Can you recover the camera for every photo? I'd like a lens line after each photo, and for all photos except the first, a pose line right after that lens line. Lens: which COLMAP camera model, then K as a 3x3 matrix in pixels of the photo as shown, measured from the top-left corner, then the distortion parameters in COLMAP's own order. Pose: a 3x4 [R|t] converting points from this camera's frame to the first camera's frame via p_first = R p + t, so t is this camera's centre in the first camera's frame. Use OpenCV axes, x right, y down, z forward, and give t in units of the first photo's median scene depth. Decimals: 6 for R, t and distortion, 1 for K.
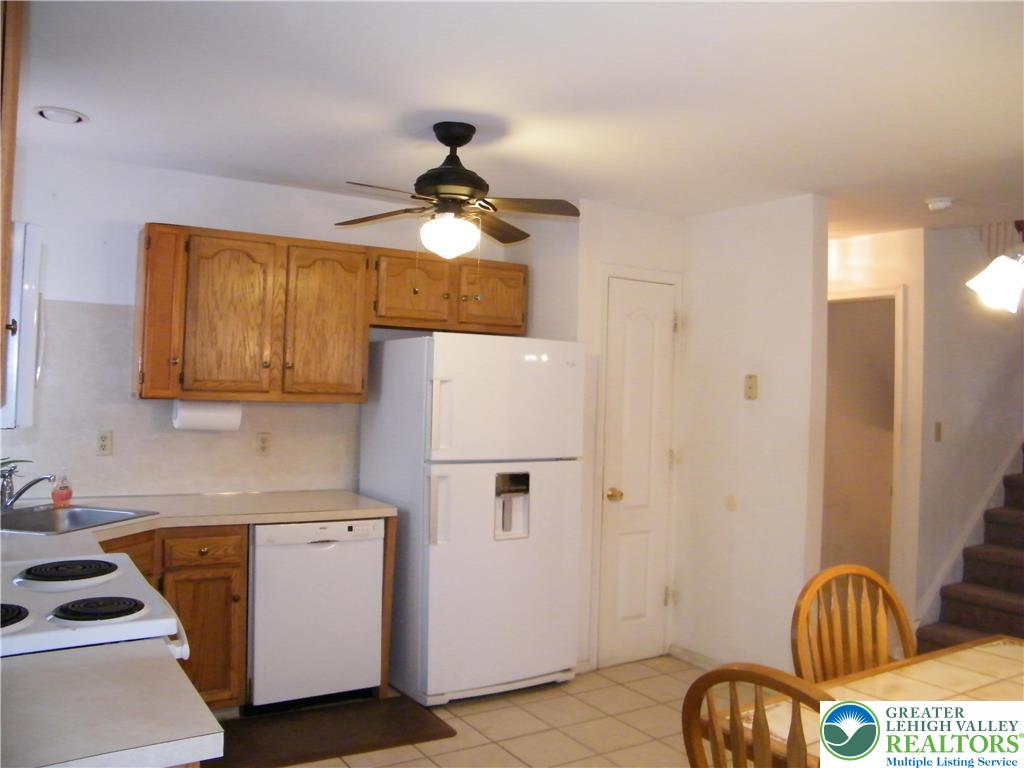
lens RADIAL K [[859.5, 0, 519.7], [0, 859.5, 363.5], [0, 0, 1]] dist [-0.198385, 0.179356]
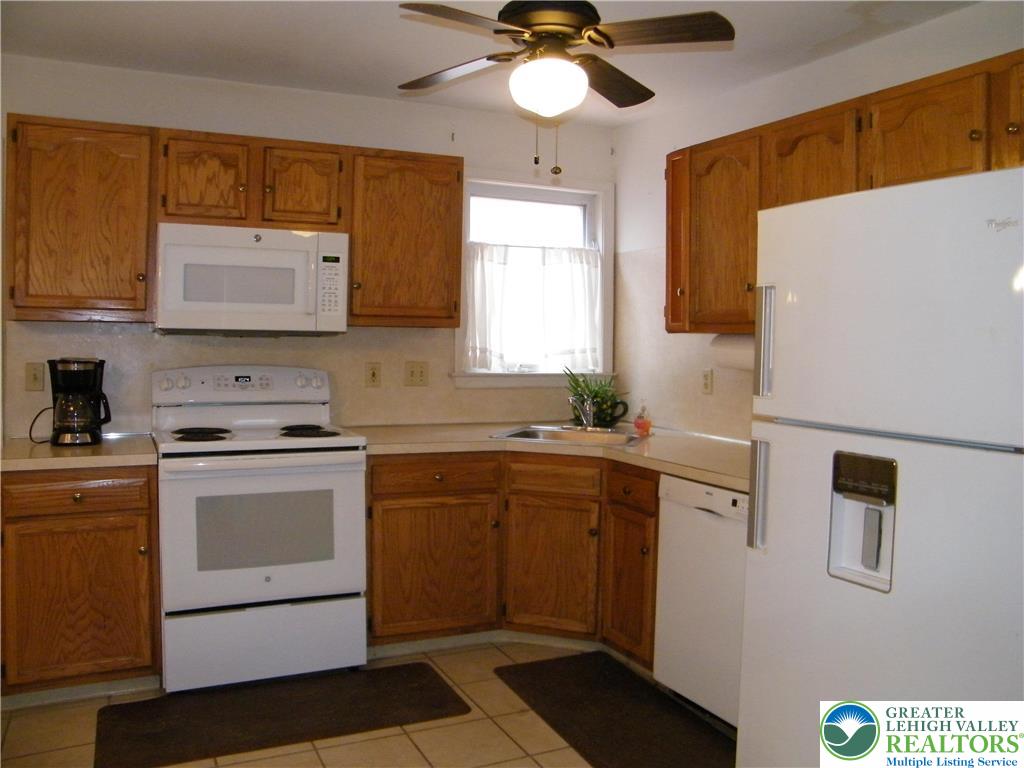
lens RADIAL K [[859.5, 0, 519.7], [0, 859.5, 363.5], [0, 0, 1]] dist [-0.198385, 0.179356]
pose [[-0.121166, -0.002464, -0.992629, 0.540984], [0.012057, 0.999919, -0.003953, 0.075847], [0.992559, -0.012447, -0.121127, 0.901871]]
